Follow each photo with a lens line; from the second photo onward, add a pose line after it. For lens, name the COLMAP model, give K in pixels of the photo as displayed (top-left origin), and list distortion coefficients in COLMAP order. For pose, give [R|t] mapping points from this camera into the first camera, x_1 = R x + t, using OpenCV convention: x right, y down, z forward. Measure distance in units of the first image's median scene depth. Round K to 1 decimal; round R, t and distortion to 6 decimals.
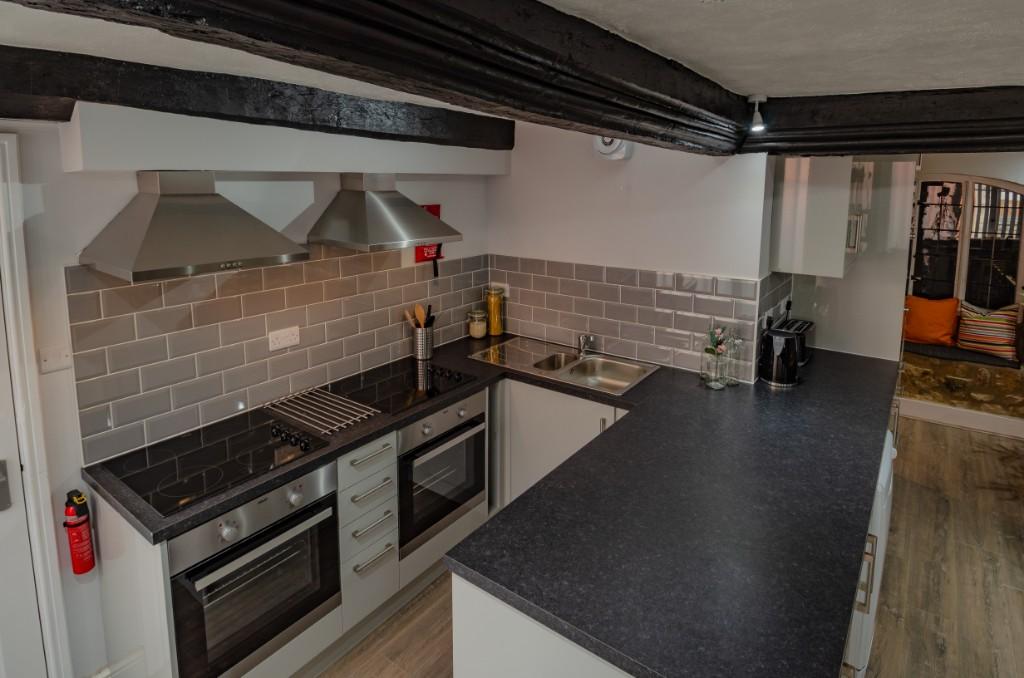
lens RADIAL K [[544.8, 0, 484.7], [0, 544.8, 251.0], [0, 0, 1]] dist [-0.001107, -0.001462]
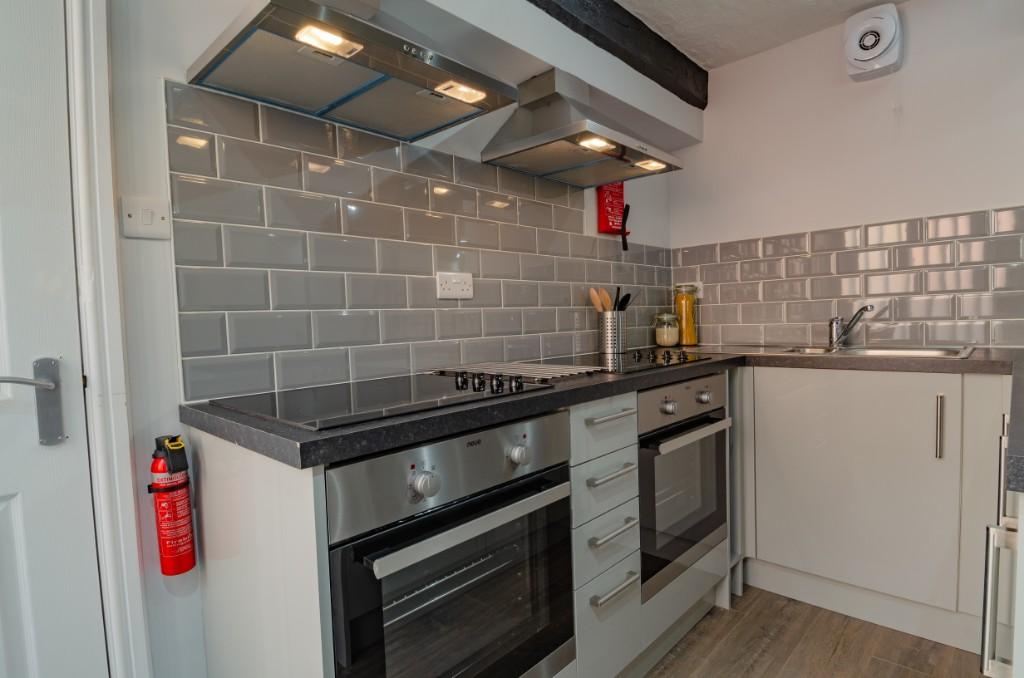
lens RADIAL K [[528.2, 0, 512.0], [0, 528.2, 339.0], [0, 0, 1]] dist [0.013150, -0.000001]
pose [[0.994745, -0.024019, -0.099528, -0.244265], [0.016753, 0.997176, -0.073207, 0.307435], [0.101005, 0.071154, 0.992338, 0.349201]]
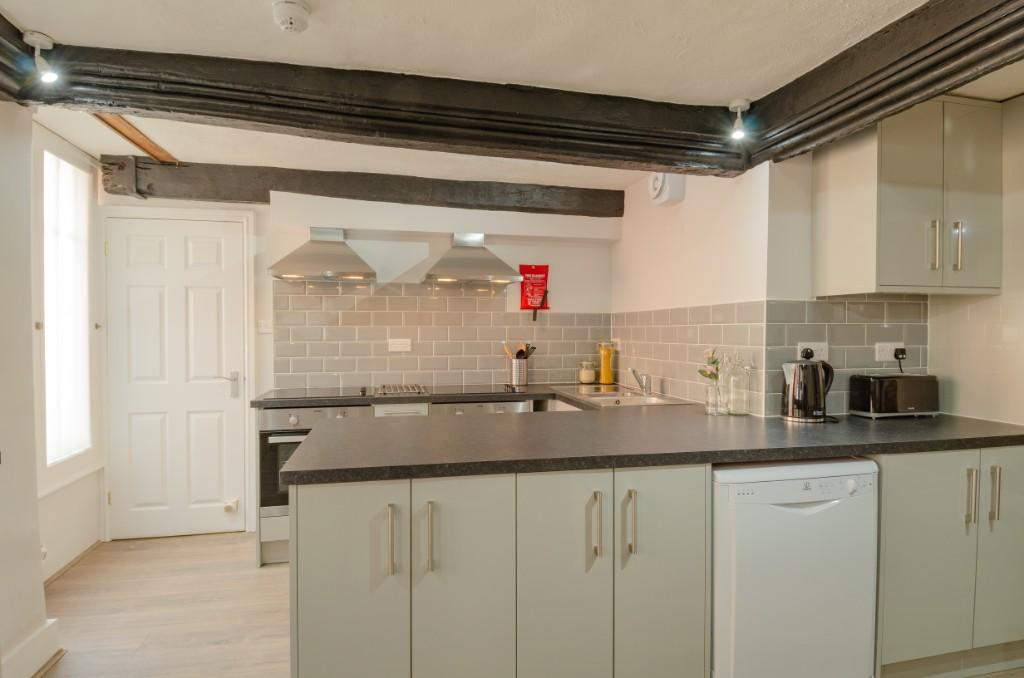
lens RADIAL K [[528.2, 0, 512.0], [0, 528.2, 339.0], [0, 0, 1]] dist [0.013150, -0.000001]
pose [[0.786704, 0.006131, -0.617299, 0.837545], [-0.073124, 0.993836, -0.083320, 0.262475], [0.612984, 0.110687, 0.782304, 0.056673]]
